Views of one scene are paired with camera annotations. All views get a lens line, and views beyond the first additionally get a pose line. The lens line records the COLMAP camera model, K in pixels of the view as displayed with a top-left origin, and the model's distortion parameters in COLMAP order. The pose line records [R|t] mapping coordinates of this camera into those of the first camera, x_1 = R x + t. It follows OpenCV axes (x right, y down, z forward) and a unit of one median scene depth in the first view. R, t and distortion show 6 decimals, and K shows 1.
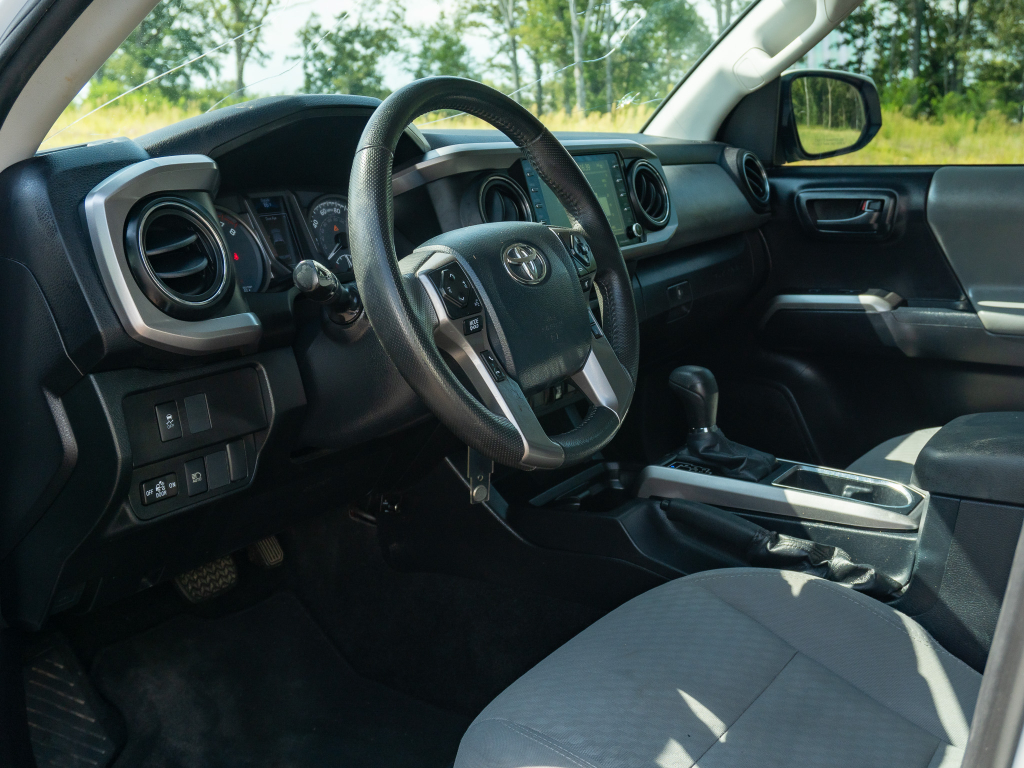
lens RADIAL K [[1134.4, 0, 512.0], [0, 1134.4, 384.0], [0, 0, 1]] dist [0.021481, -0.043831]
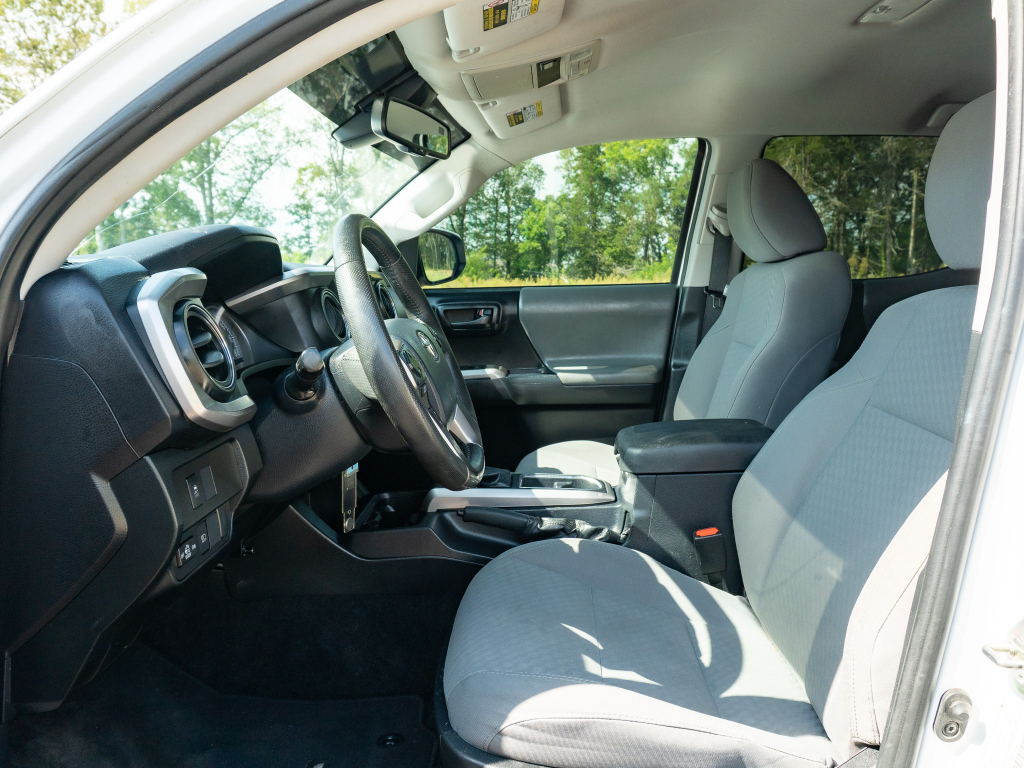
lens RADIAL K [[766.7, 0, 512.0], [0, 766.7, 384.0], [0, 0, 1]] dist [-0.019423, 0.013168]
pose [[0.855471, -0.074104, 0.512521, -0.316707], [0.116161, 0.991947, -0.050467, 0.000397], [-0.504654, 0.102708, 0.857190, 0.112401]]
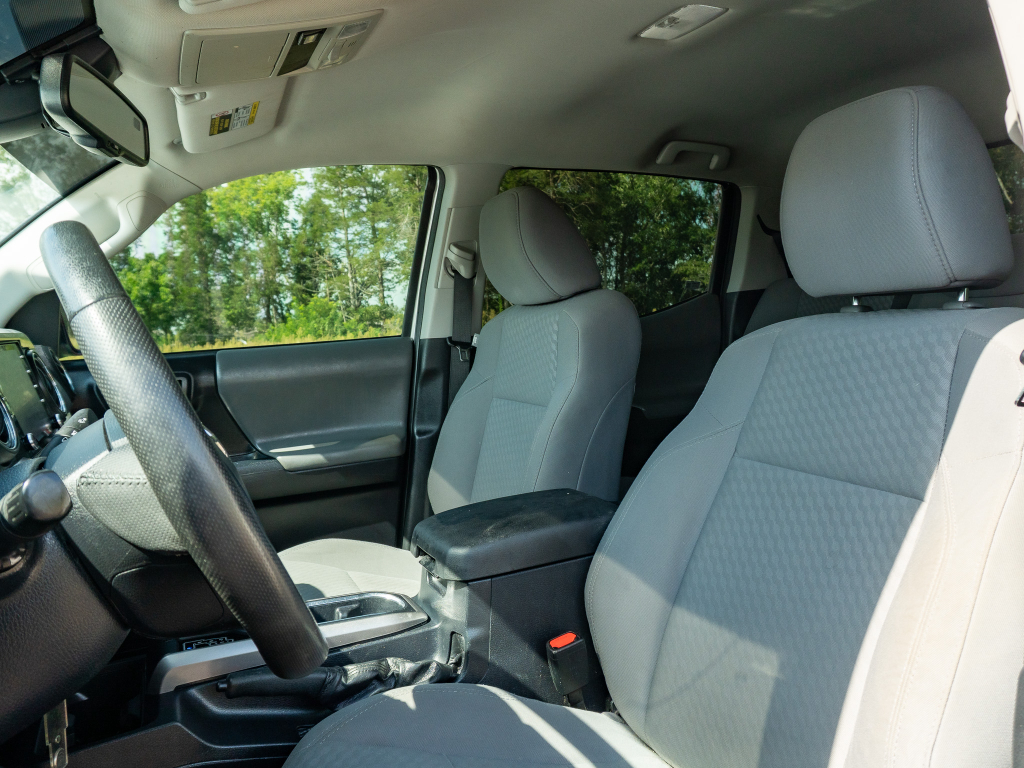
lens RADIAL K [[809.7, 0, 512.0], [0, 809.7, 384.0], [0, 0, 1]] dist [-0.015918, 0.003741]
pose [[0.533711, -0.085258, 0.841358, -0.303861], [0.232579, 0.971337, -0.049106, -0.054355], [-0.813055, 0.221891, 0.538243, 0.393879]]
